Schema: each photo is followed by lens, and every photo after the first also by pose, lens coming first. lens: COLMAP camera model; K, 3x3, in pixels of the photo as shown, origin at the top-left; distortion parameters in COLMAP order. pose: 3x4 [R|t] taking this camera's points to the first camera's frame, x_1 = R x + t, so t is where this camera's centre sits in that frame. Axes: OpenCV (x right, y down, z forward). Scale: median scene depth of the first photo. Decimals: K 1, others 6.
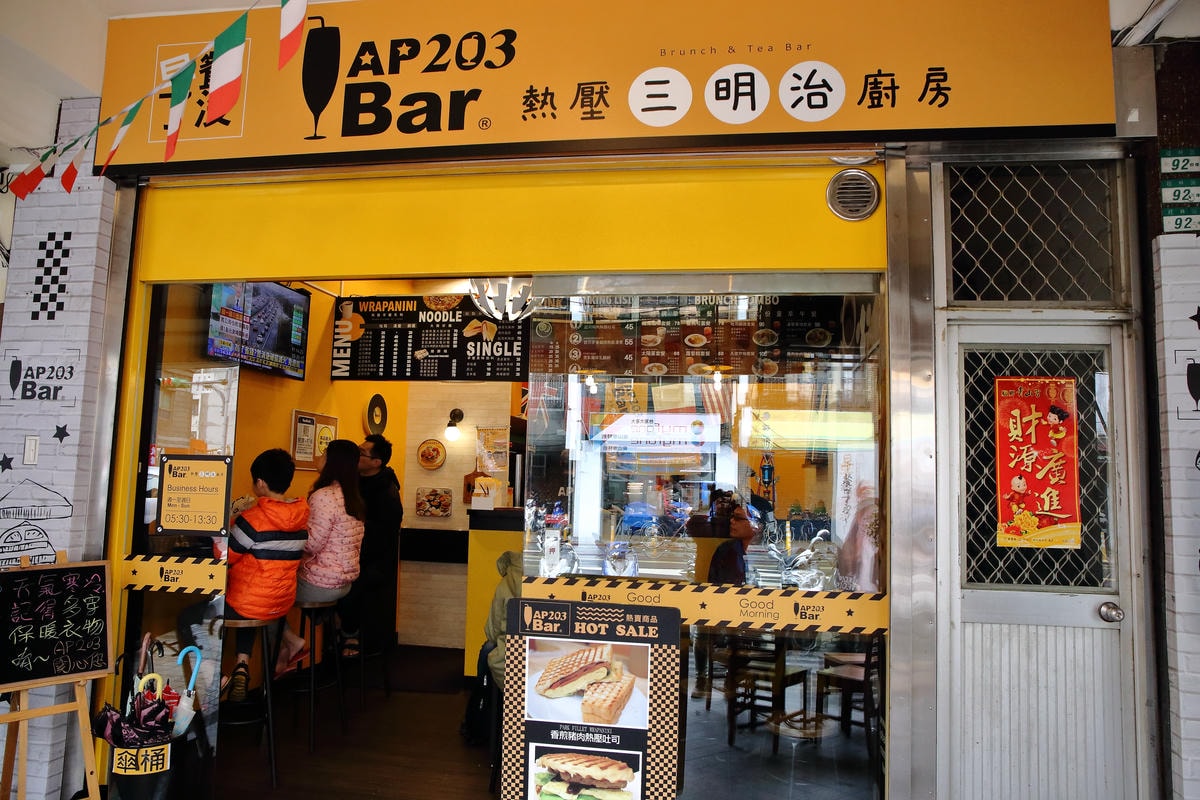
lens RADIAL K [[895.2, 0, 600.0], [0, 895.2, 400.0], [0, 0, 1]] dist [-0.090624, 0.126290]
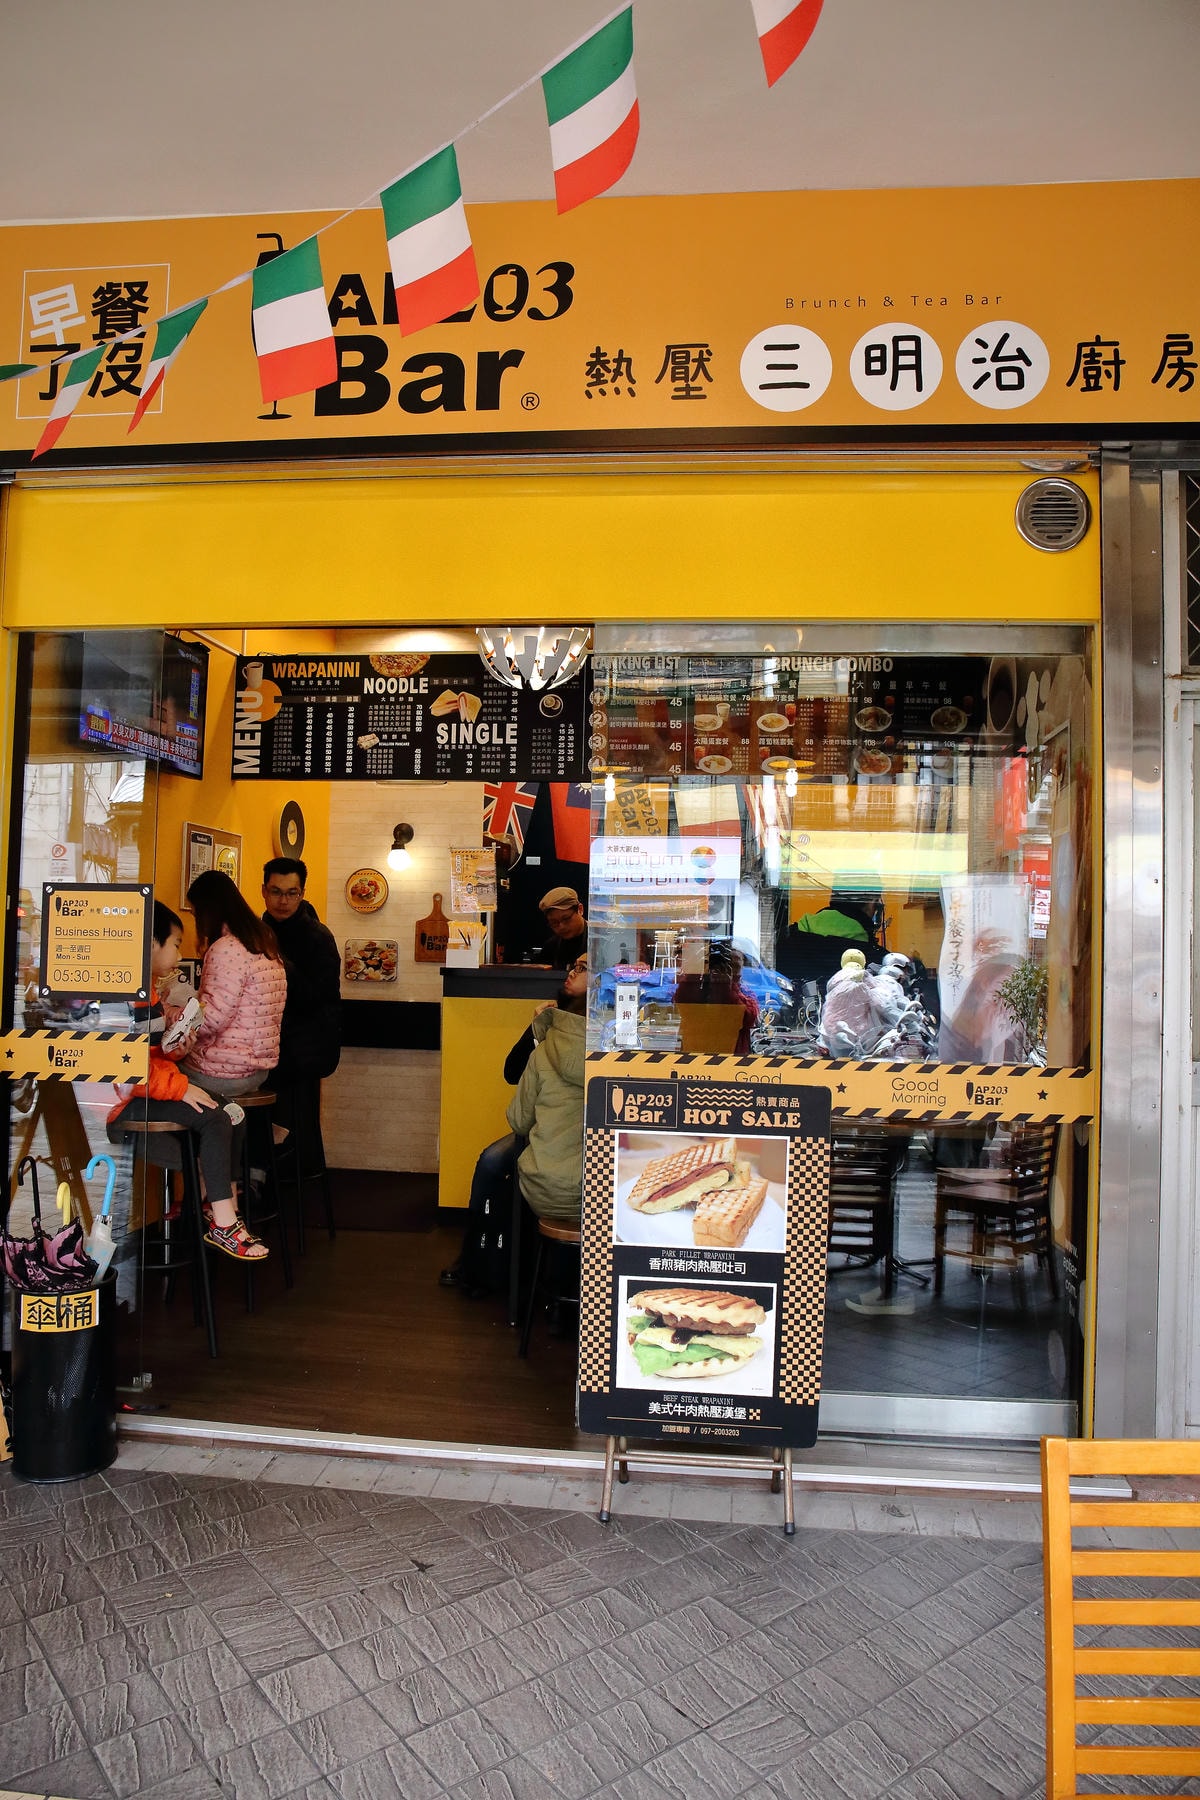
lens RADIAL K [[1348.8, 0, 600.0], [0, 1348.8, 900.0], [0, 0, 1]] dist [-0.086731, 0.123267]
pose [[0.998194, -0.002220, 0.060027, -0.139817], [-0.001312, 0.998273, 0.058733, 0.014778], [-0.060054, -0.058706, 0.996467, -0.061711]]
